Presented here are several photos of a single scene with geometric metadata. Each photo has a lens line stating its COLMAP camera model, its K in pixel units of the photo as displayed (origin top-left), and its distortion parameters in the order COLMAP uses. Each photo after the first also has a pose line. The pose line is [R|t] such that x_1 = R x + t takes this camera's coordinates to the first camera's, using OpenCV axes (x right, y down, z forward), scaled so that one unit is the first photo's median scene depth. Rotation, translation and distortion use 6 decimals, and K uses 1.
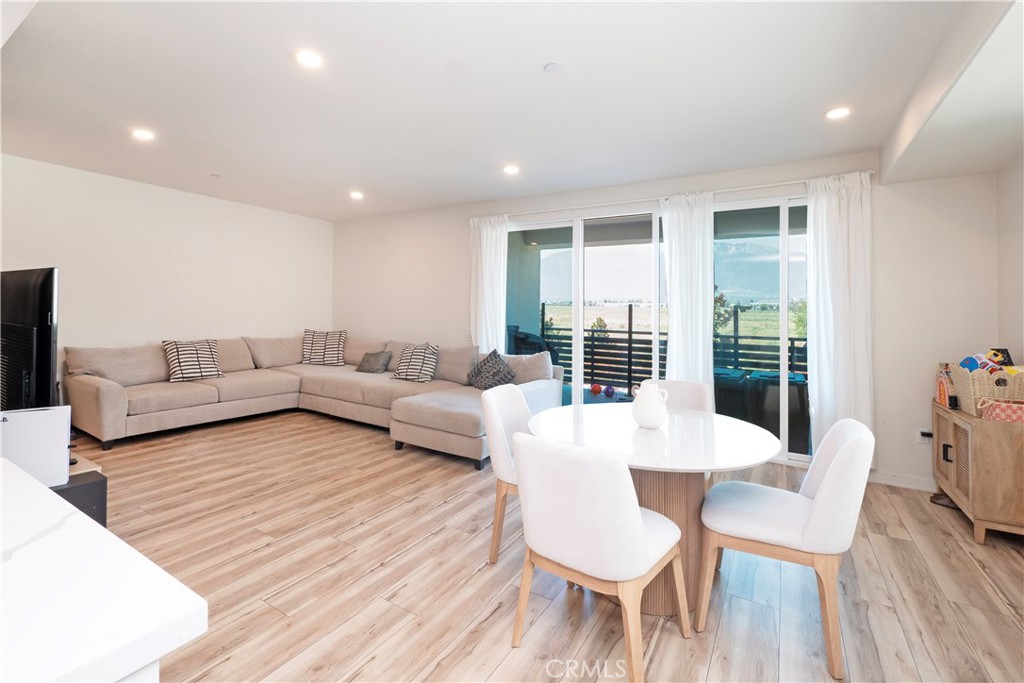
lens RADIAL K [[452.2, 0, 512.1], [0, 452.2, 311.0], [0, 0, 1]] dist [-0.000416, -0.000049]
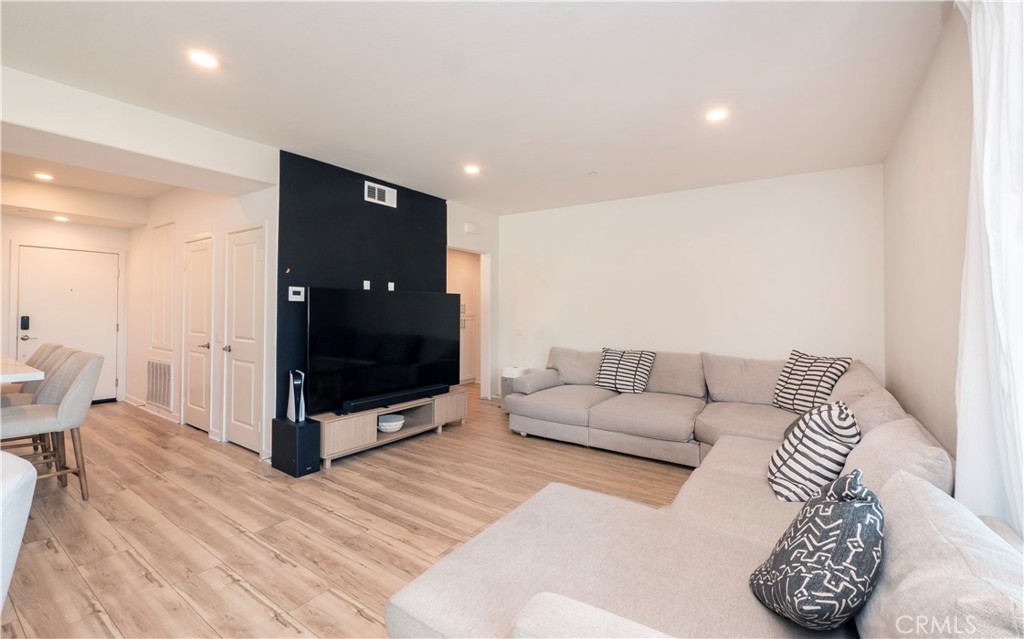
lens RADIAL K [[423.0, 0, 512.0], [0, 423.0, 319.5], [0, 0, 1]] dist [-0.000954, -0.000233]
pose [[-0.057688, 0.001169, -0.998334, 0.369731], [-0.016071, 0.999869, 0.002099, 0.002073], [0.998205, 0.016165, -0.057662, 1.480957]]
